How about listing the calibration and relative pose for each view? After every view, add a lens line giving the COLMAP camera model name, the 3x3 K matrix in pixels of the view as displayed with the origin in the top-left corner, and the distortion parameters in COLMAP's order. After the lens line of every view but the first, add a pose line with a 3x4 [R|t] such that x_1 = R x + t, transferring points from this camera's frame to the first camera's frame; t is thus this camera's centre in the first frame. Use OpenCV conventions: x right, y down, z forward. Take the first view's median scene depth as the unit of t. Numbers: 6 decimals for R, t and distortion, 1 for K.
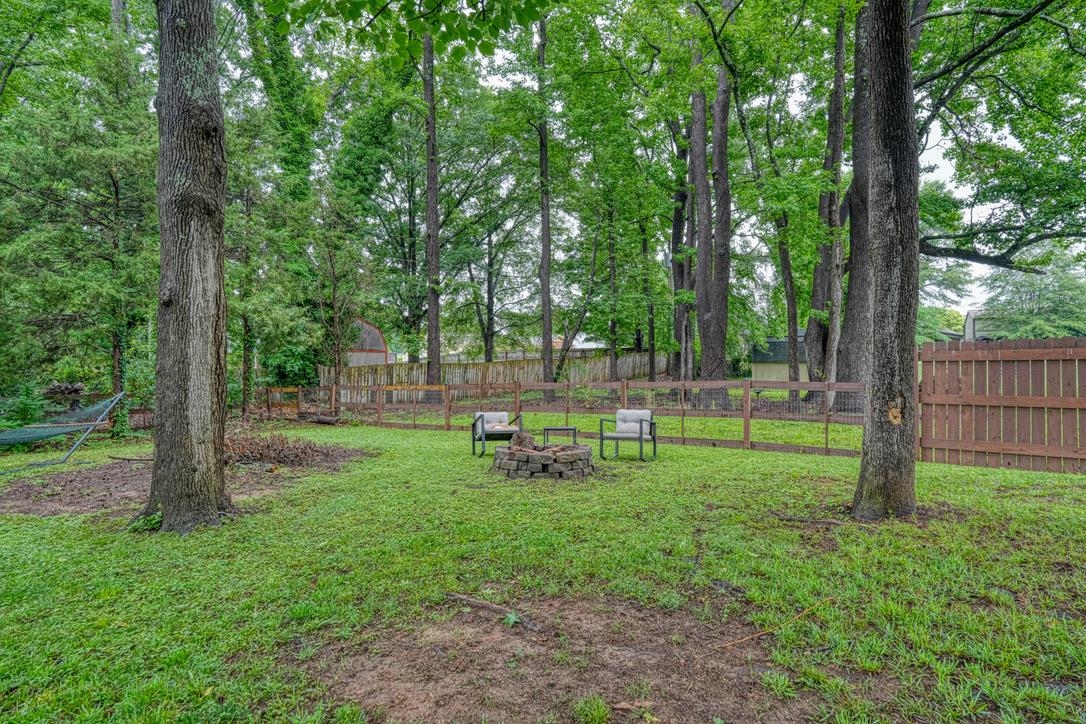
lens RADIAL K [[555.2, 0, 543.1], [0, 555.2, 363.3], [0, 0, 1]] dist [0.000826, 0.000088]
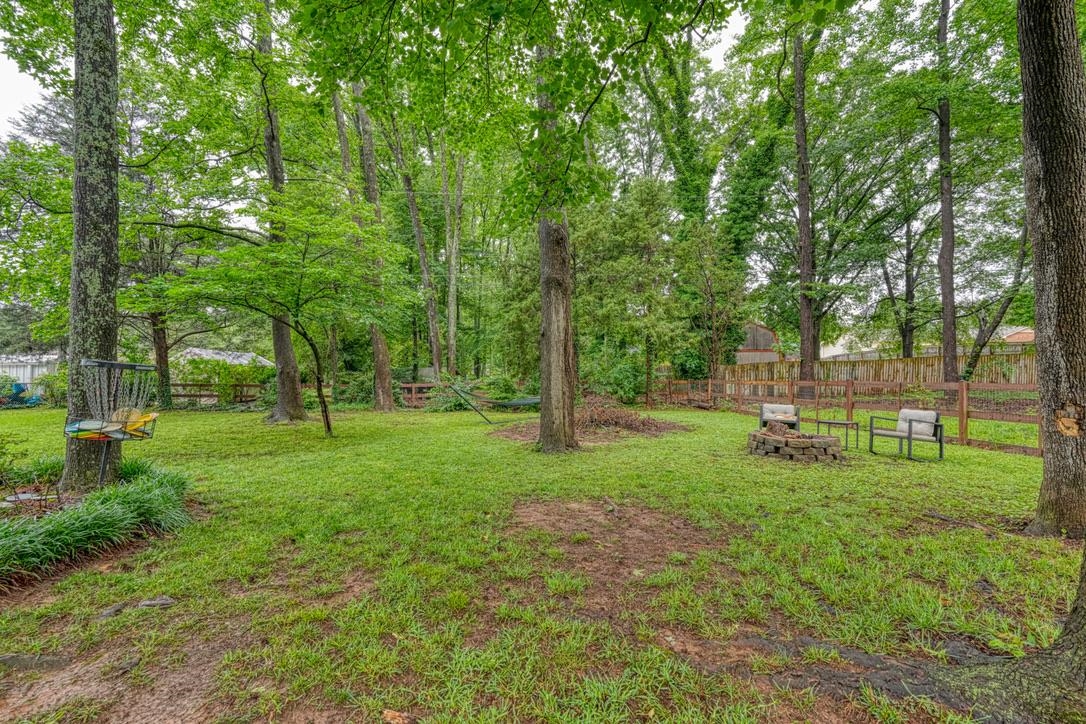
lens RADIAL K [[475.9, 0, 544.6], [0, 475.9, 363.8], [0, 0, 1]] dist [-0.002139, -0.000075]
pose [[0.688817, -0.001969, -0.724933, 0.254078], [0.007901, 0.999957, 0.004791, -0.007507], [0.724892, -0.009027, 0.688803, -0.064651]]
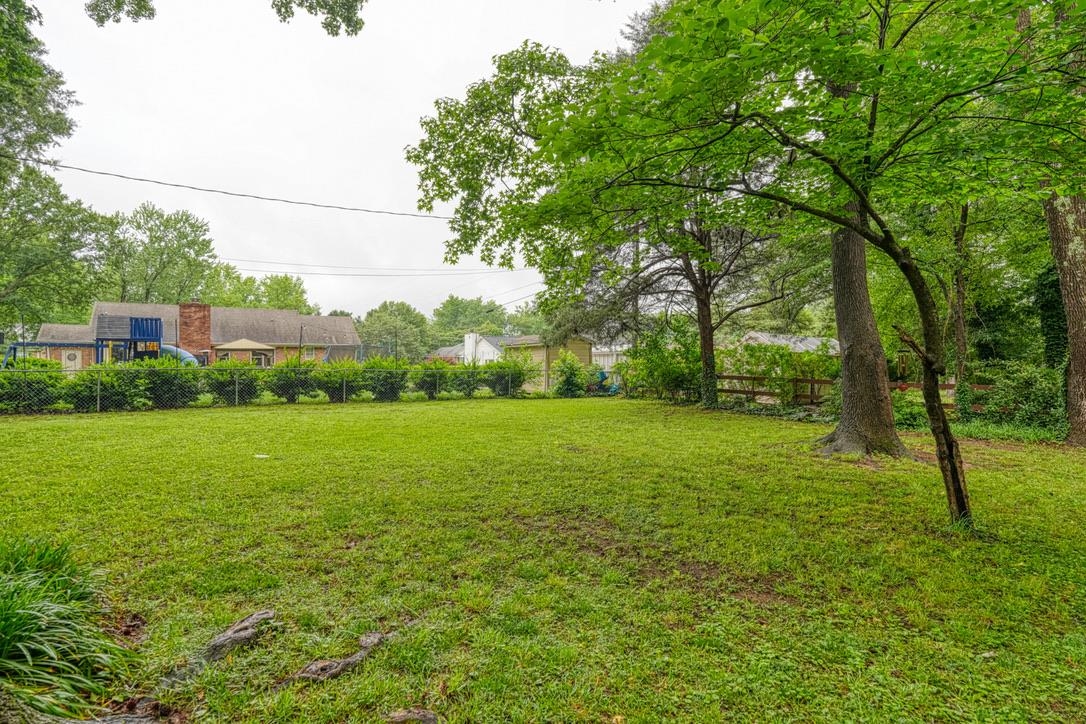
lens RADIAL K [[555.2, 0, 544.5], [0, 555.2, 361.1], [0, 0, 1]] dist [0.000826, 0.000088]
pose [[-0.283951, 0.001831, -0.958837, -0.322738], [0.011546, 0.999932, -0.001510, 0.019882], [0.958769, -0.011500, -0.283953, 0.123304]]
